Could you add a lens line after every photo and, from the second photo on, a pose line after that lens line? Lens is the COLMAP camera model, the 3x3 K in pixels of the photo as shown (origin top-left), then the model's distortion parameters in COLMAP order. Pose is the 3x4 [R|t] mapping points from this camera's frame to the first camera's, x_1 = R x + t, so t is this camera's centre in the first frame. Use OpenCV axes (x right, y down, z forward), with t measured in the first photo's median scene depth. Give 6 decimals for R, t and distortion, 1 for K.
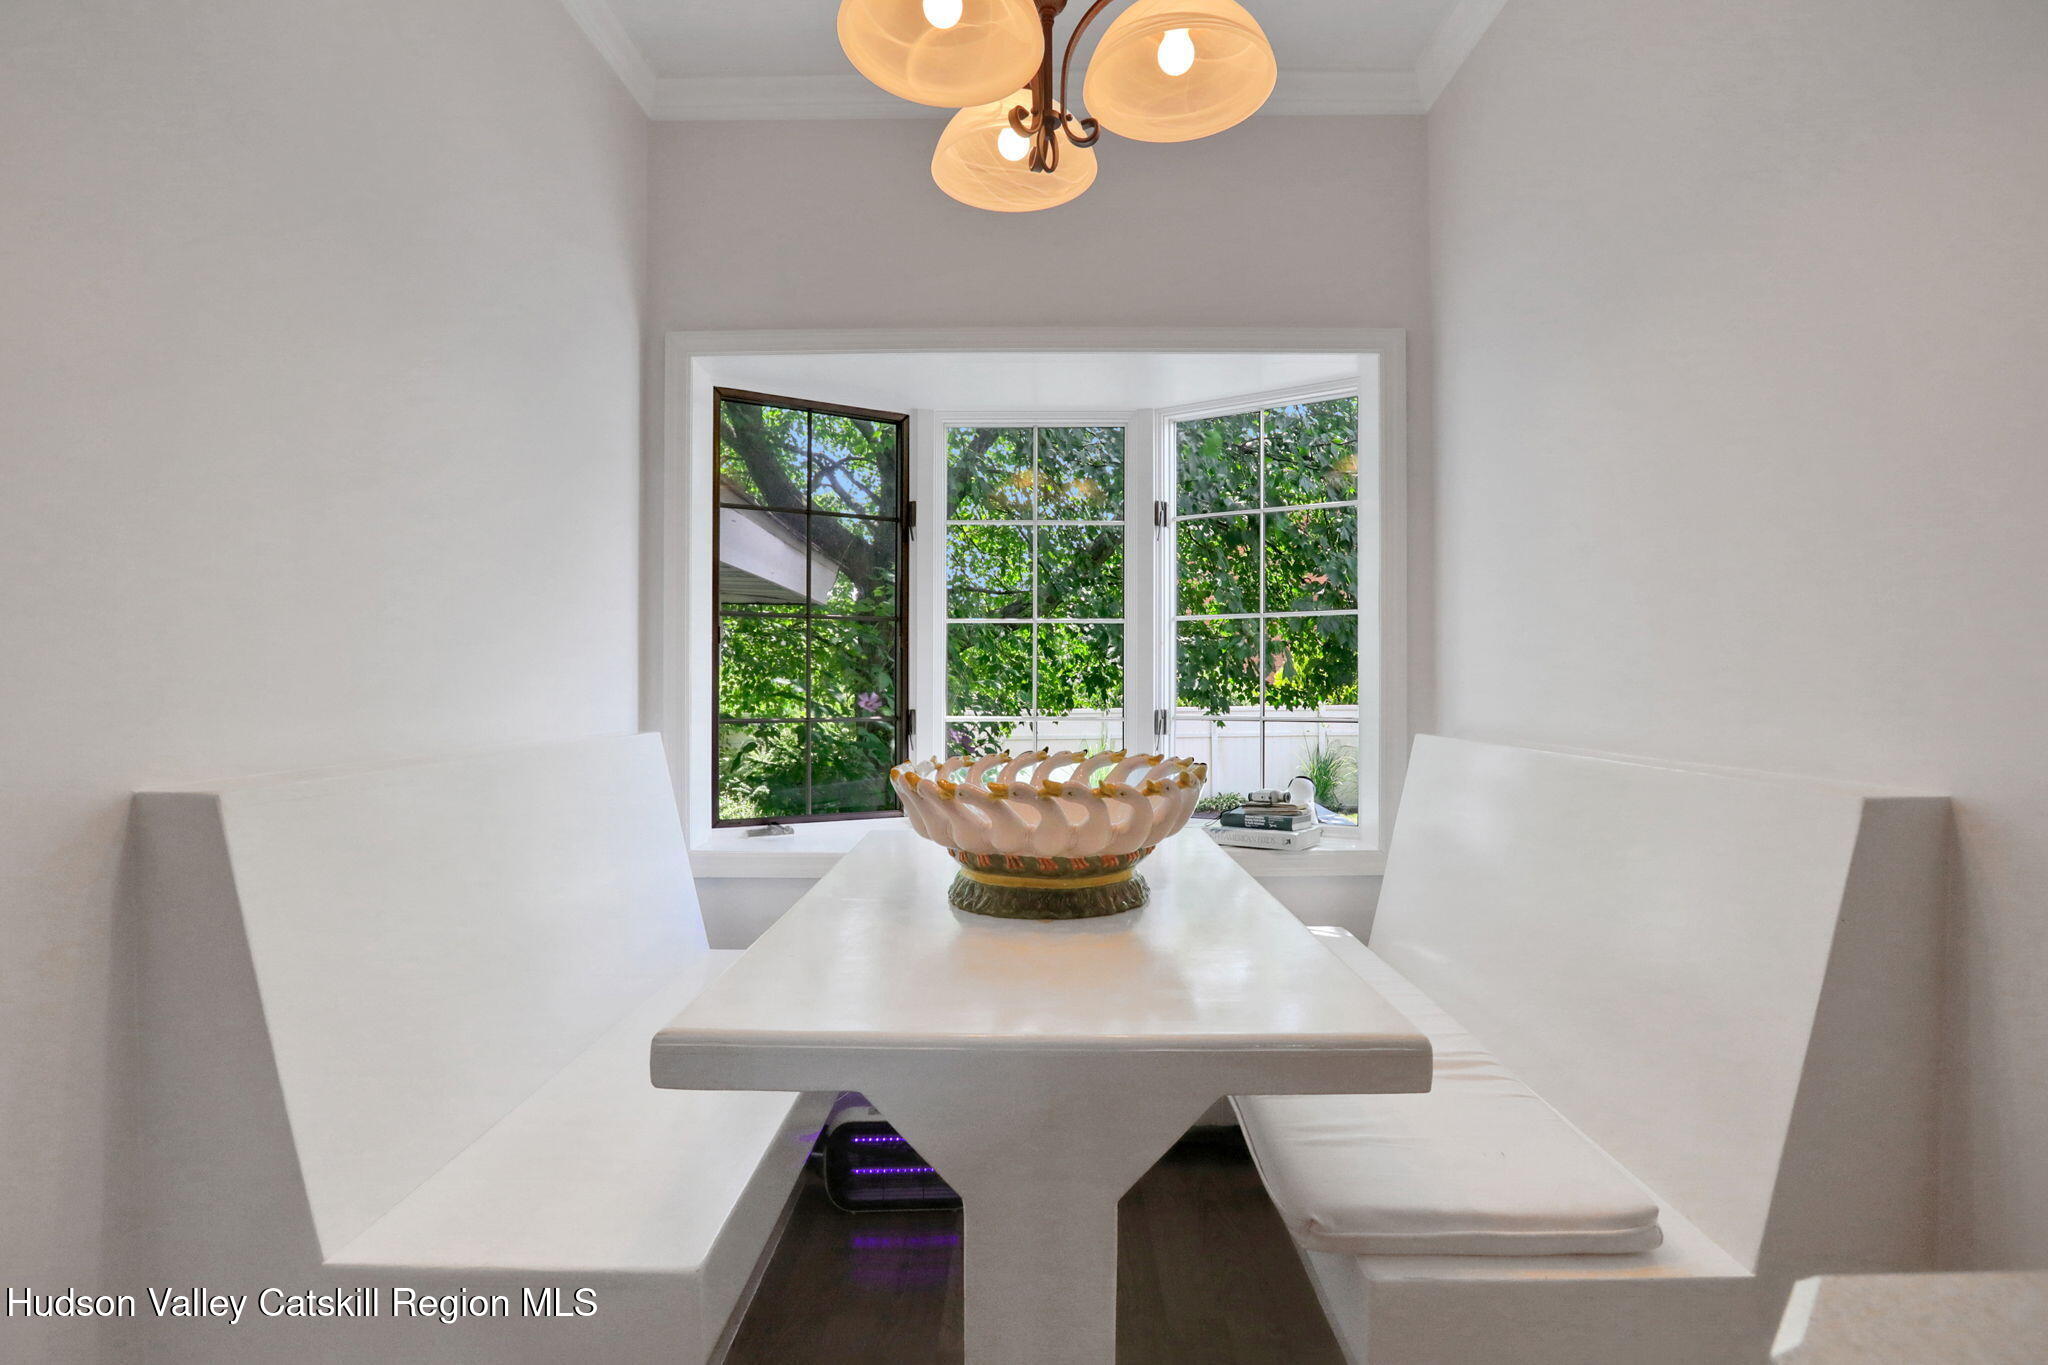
lens RADIAL K [[948.7, 0, 1016.7], [0, 948.7, 680.7], [0, 0, 1]] dist [-0.004267, -0.001365]
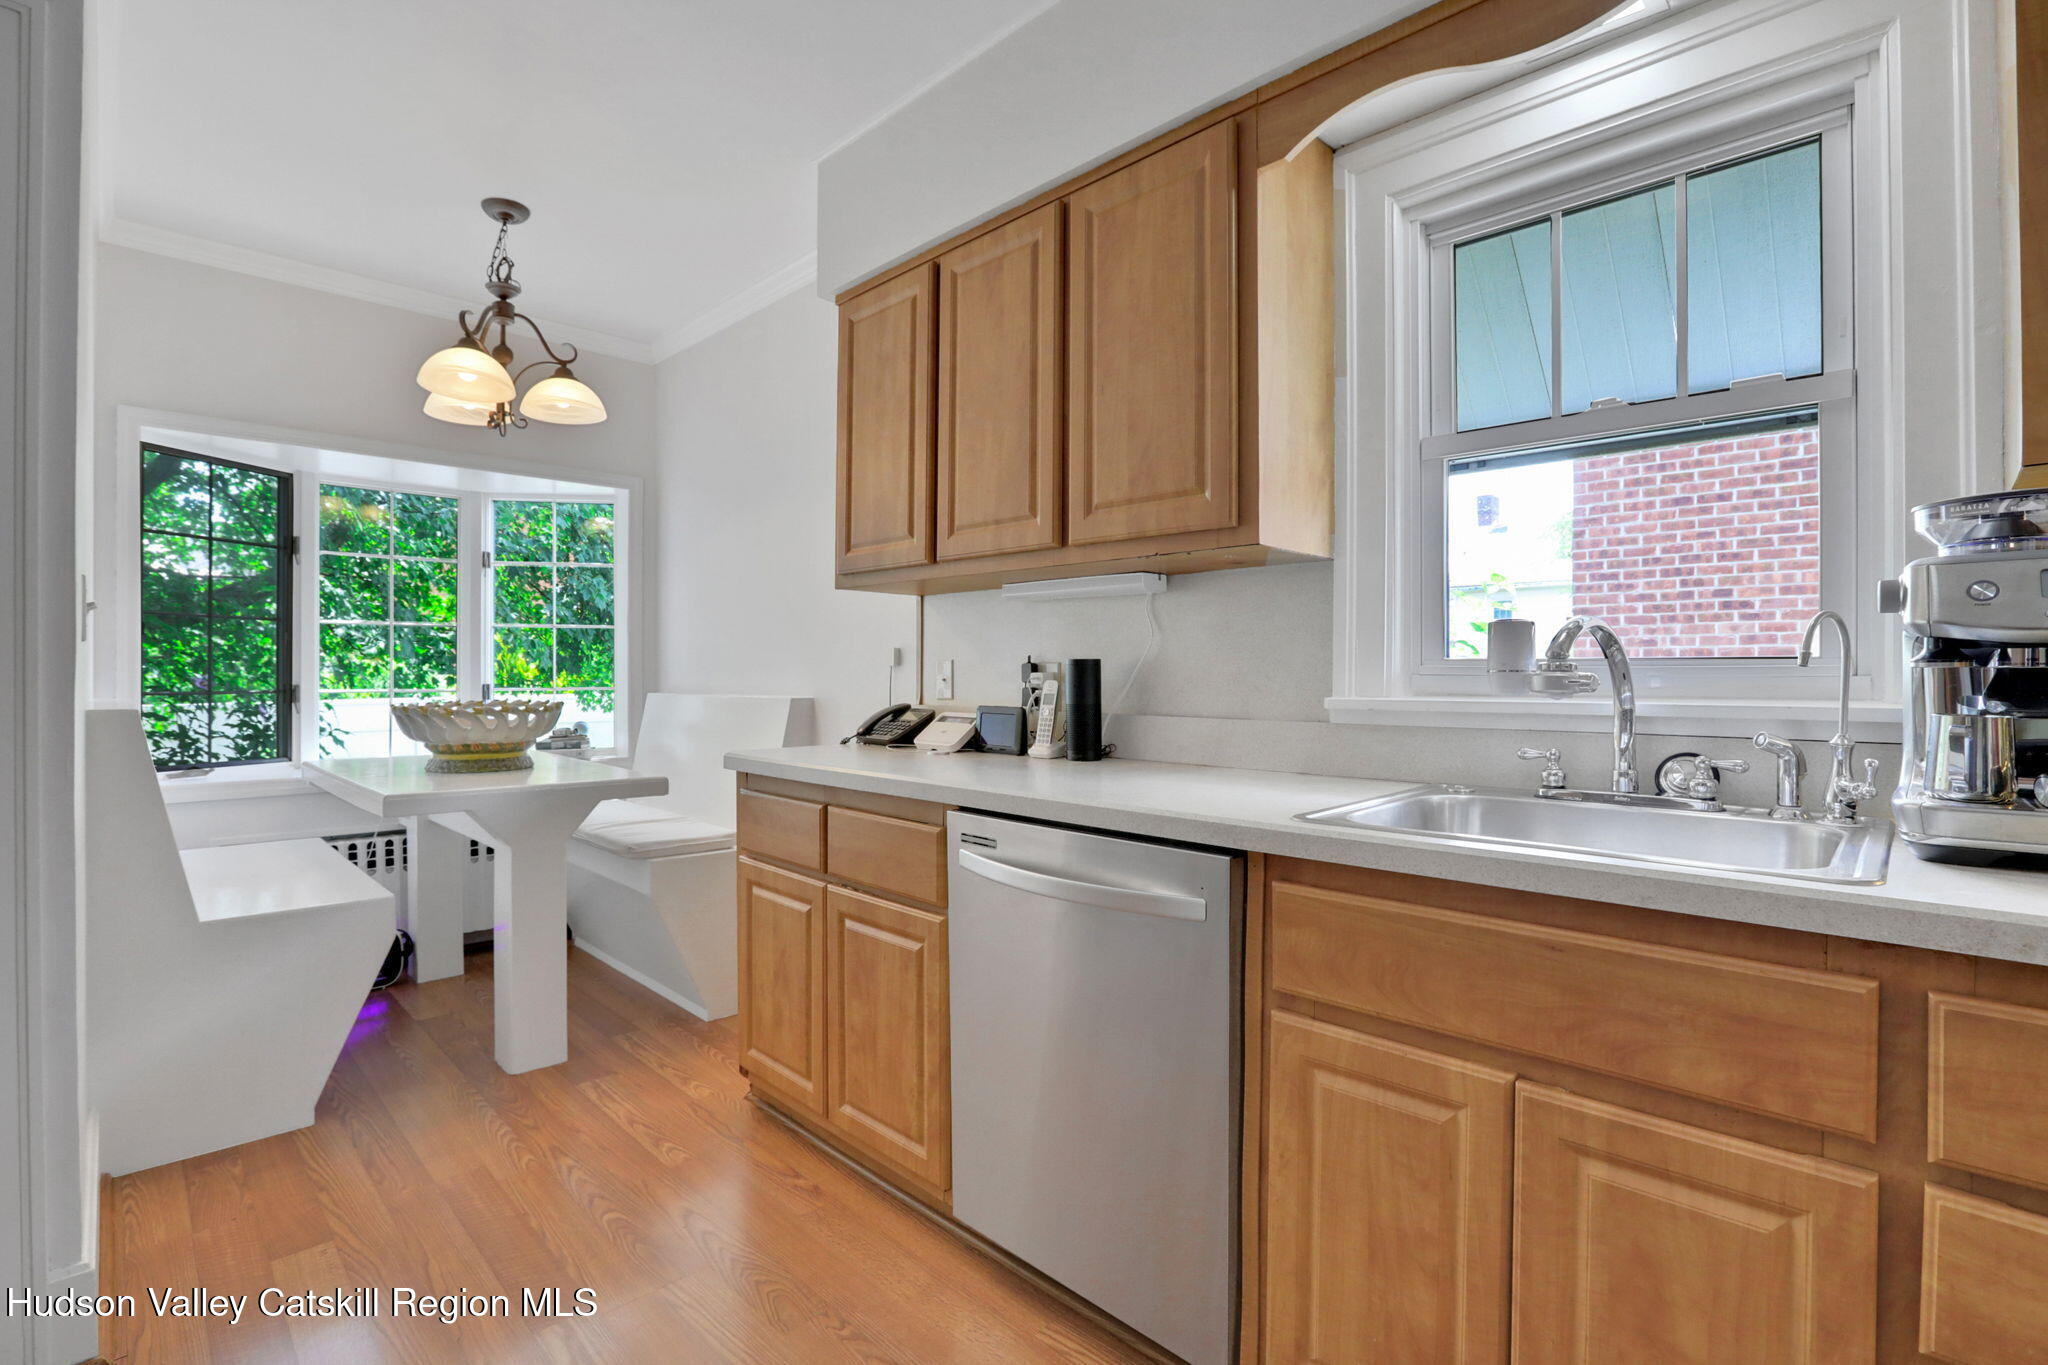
lens RADIAL K [[948.7, 0, 1014.5], [0, 948.7, 676.0], [0, 0, 1]] dist [-0.004267, -0.001365]
pose [[0.696837, 0.000019, 0.717229, -0.419884], [0.000057, 1.000000, -0.000081, 0.019657], [-0.717229, 0.000097, 0.696837, -0.832074]]
